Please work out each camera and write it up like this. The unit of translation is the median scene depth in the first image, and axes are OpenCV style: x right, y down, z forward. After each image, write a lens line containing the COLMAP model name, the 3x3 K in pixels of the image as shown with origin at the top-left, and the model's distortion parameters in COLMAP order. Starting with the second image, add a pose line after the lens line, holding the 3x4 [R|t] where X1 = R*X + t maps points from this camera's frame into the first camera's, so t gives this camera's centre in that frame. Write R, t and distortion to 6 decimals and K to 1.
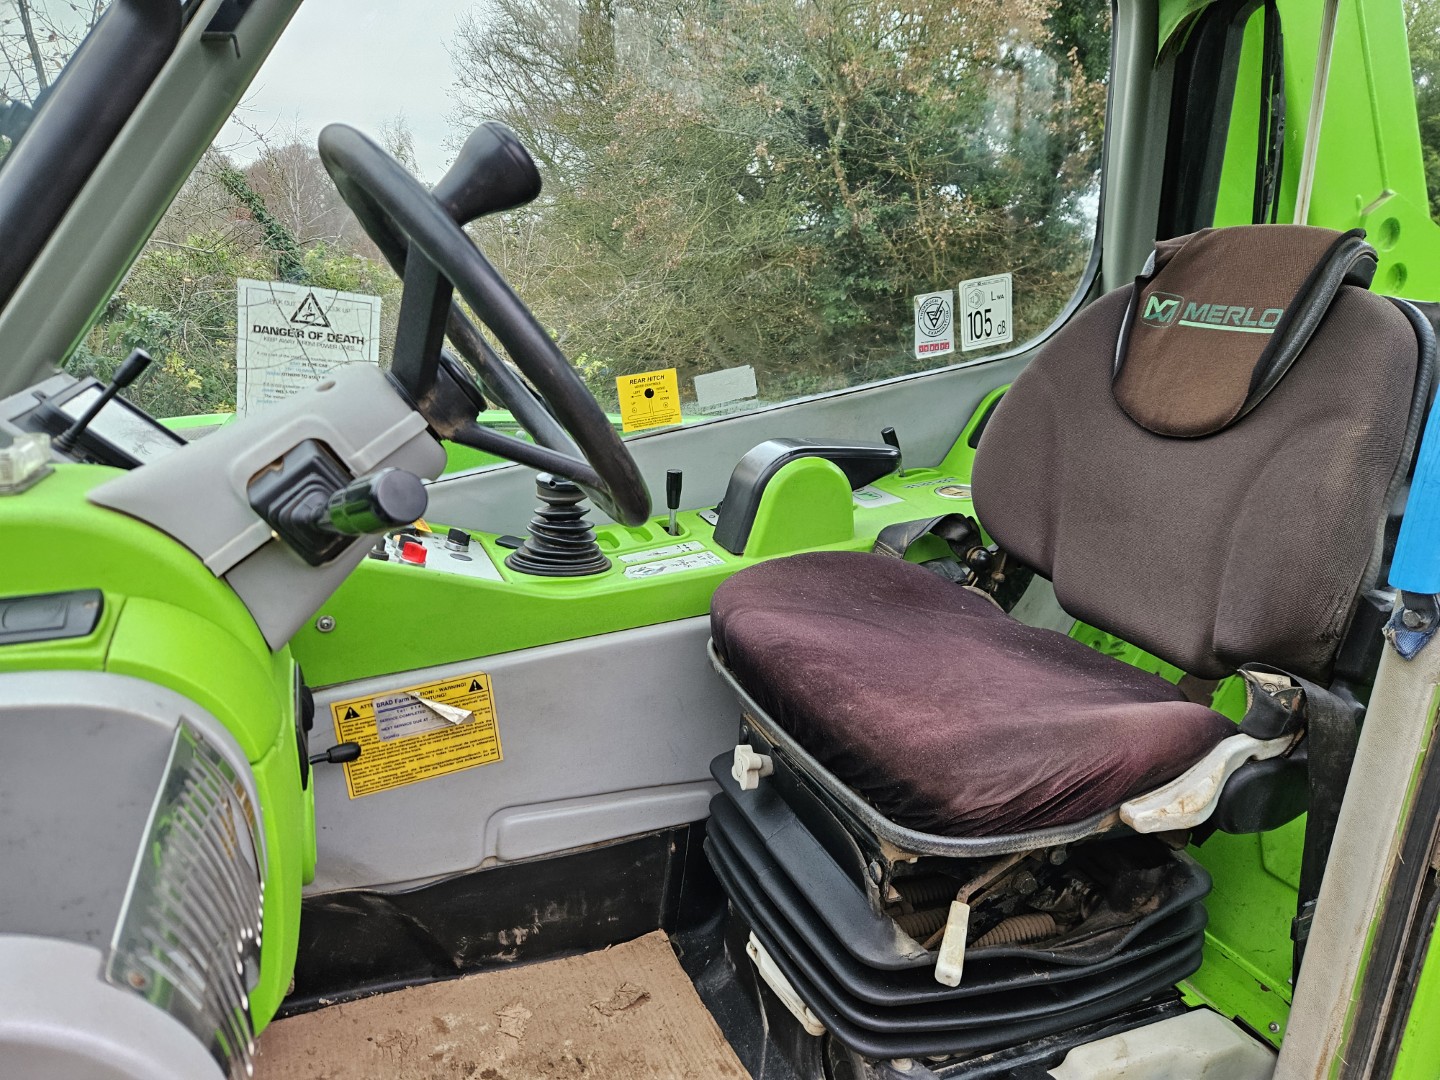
lens RADIAL K [[983.6, 0, 724.4], [0, 983.6, 551.2], [0, 0, 1]] dist [0.073844, -0.057600]
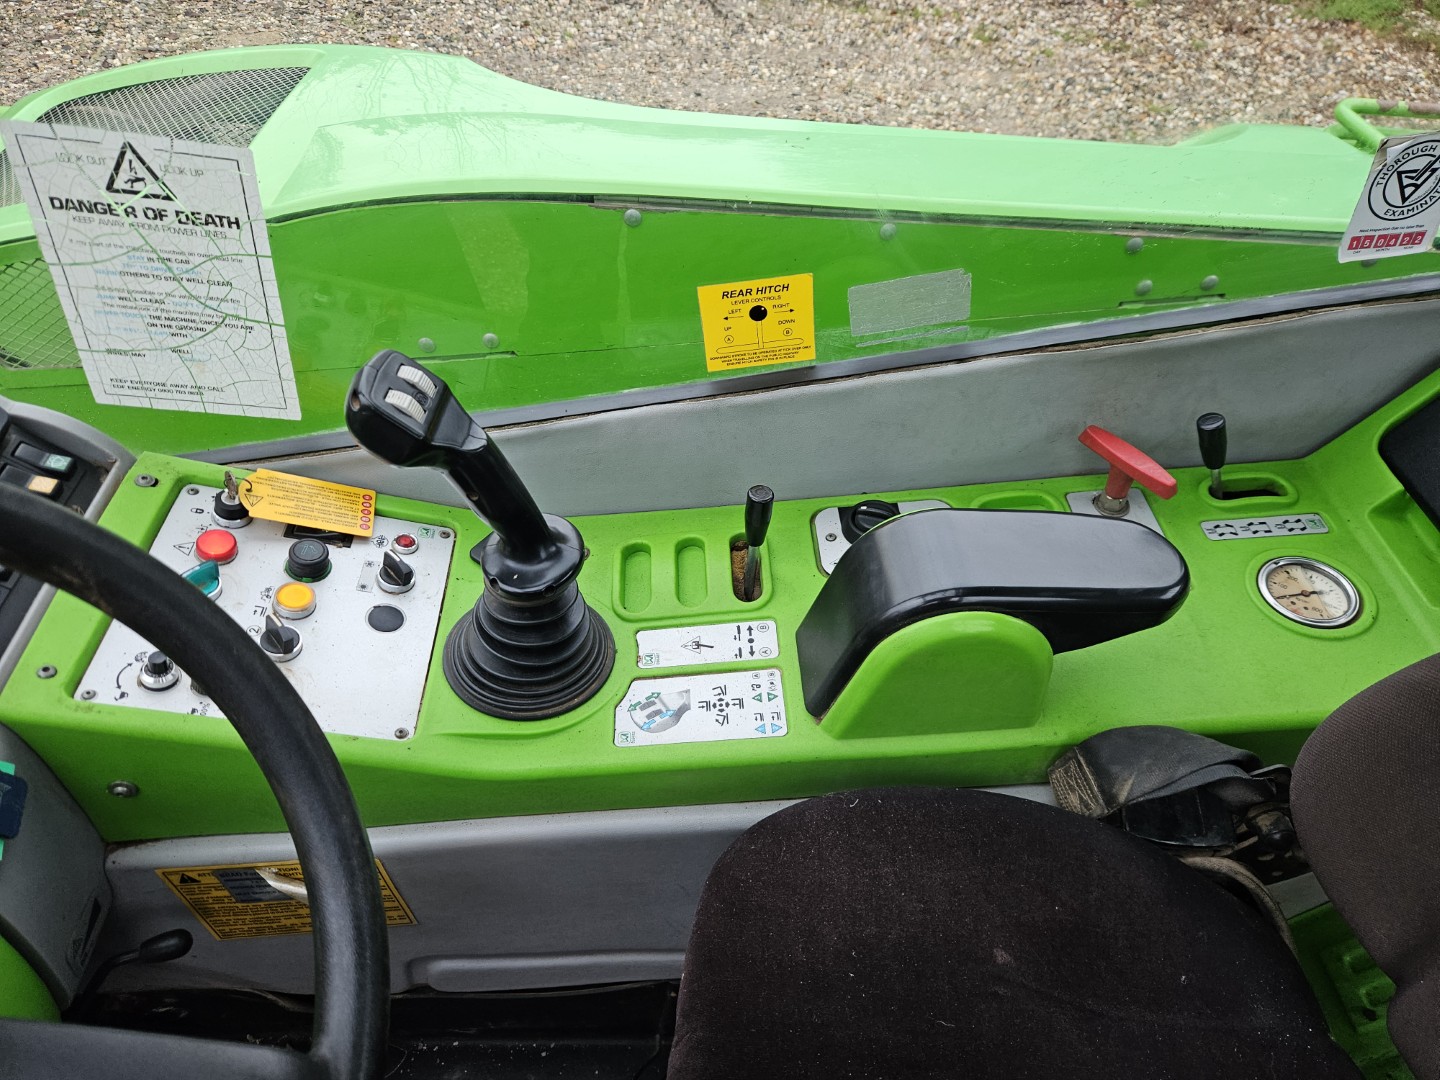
lens RADIAL K [[983.6, 0, 711.1], [0, 983.6, 538.0], [0, 0, 1]] dist [0.073844, -0.057600]
pose [[0.939684, 0.239603, -0.244098, 0.074214], [-0.097189, 0.871270, 0.481085, -0.362374], [0.327945, -0.428345, 0.842005, 0.539823]]
